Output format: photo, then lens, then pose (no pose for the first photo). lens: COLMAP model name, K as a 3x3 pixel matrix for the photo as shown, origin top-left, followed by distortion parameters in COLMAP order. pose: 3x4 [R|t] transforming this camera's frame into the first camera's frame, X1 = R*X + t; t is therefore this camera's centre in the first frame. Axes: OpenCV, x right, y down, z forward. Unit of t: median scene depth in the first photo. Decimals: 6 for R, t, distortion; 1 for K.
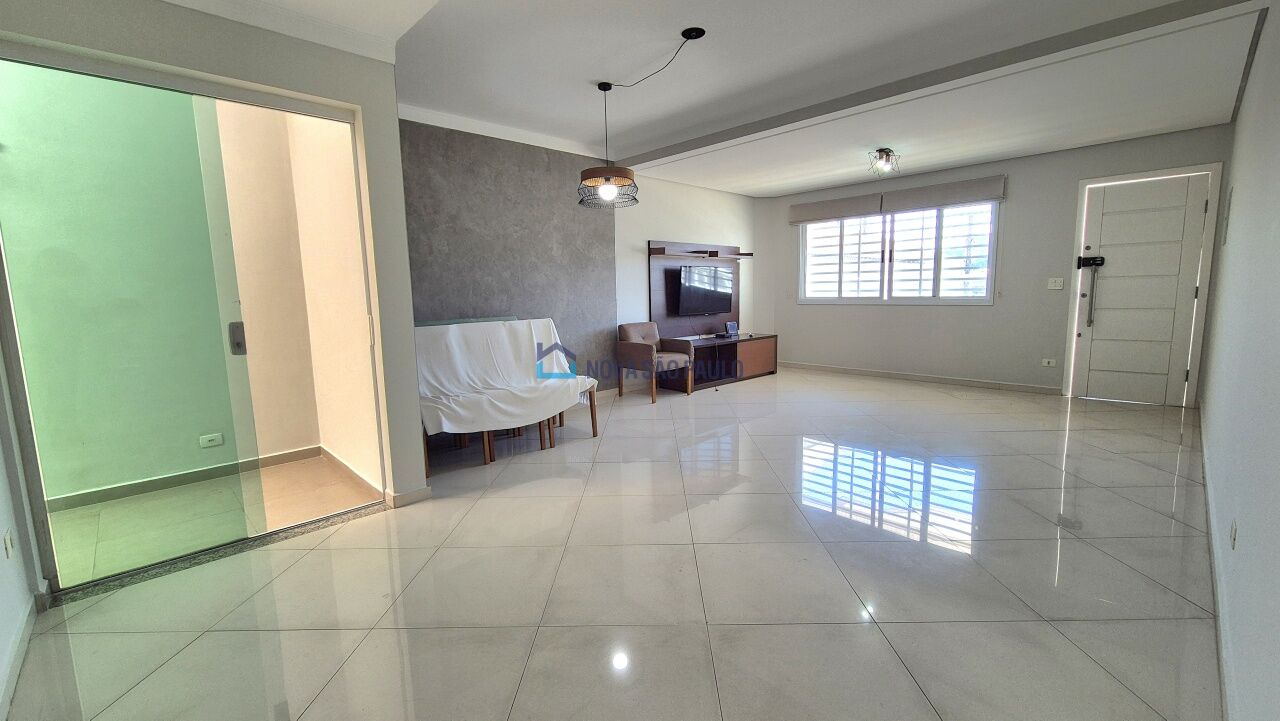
lens RADIAL K [[520.6, 0, 646.7], [0, 520.6, 356.0], [0, 0, 1]] dist [0.002612, -0.000015]
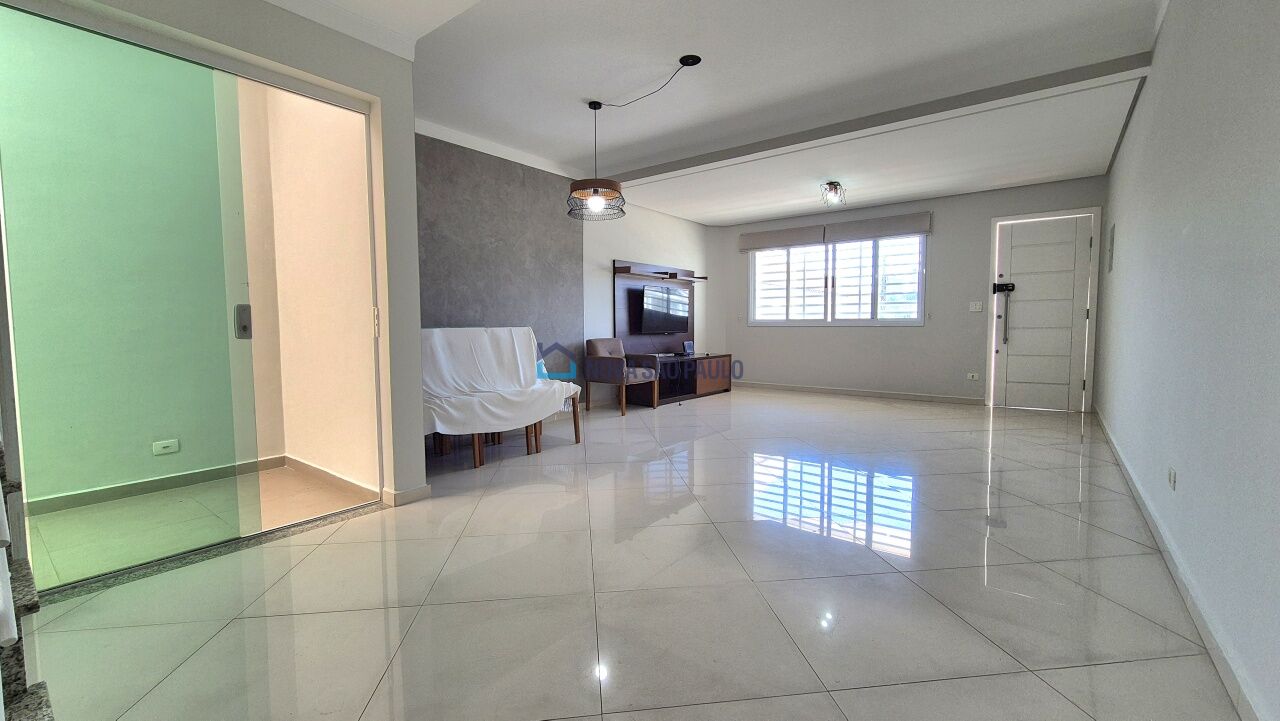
lens RADIAL K [[520.6, 0, 646.7], [0, 520.6, 356.0], [0, 0, 1]] dist [0.002612, -0.000015]
pose [[0.990285, 0.006771, 0.138891, -0.077868], [0.002467, 0.997801, -0.066231, 0.038796], [-0.139034, 0.065931, 0.988090, -0.015752]]
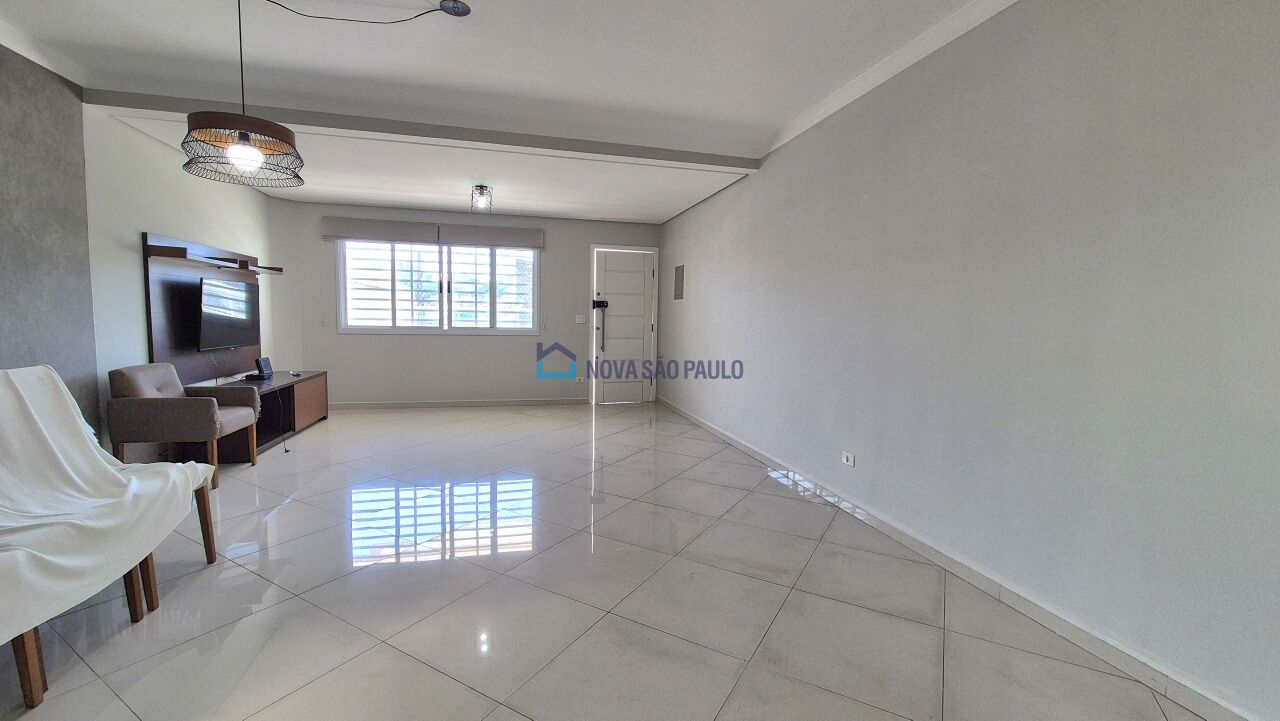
lens RADIAL K [[520.0, 0, 656.6], [0, 520.0, 360.1], [0, 0, 1]] dist [-0.042896, 0.008589]
pose [[0.480110, -0.041653, 0.876219, -0.247363], [0.080797, 0.996726, 0.003110, -0.023456], [-0.873479, 0.069302, 0.481903, 0.198420]]
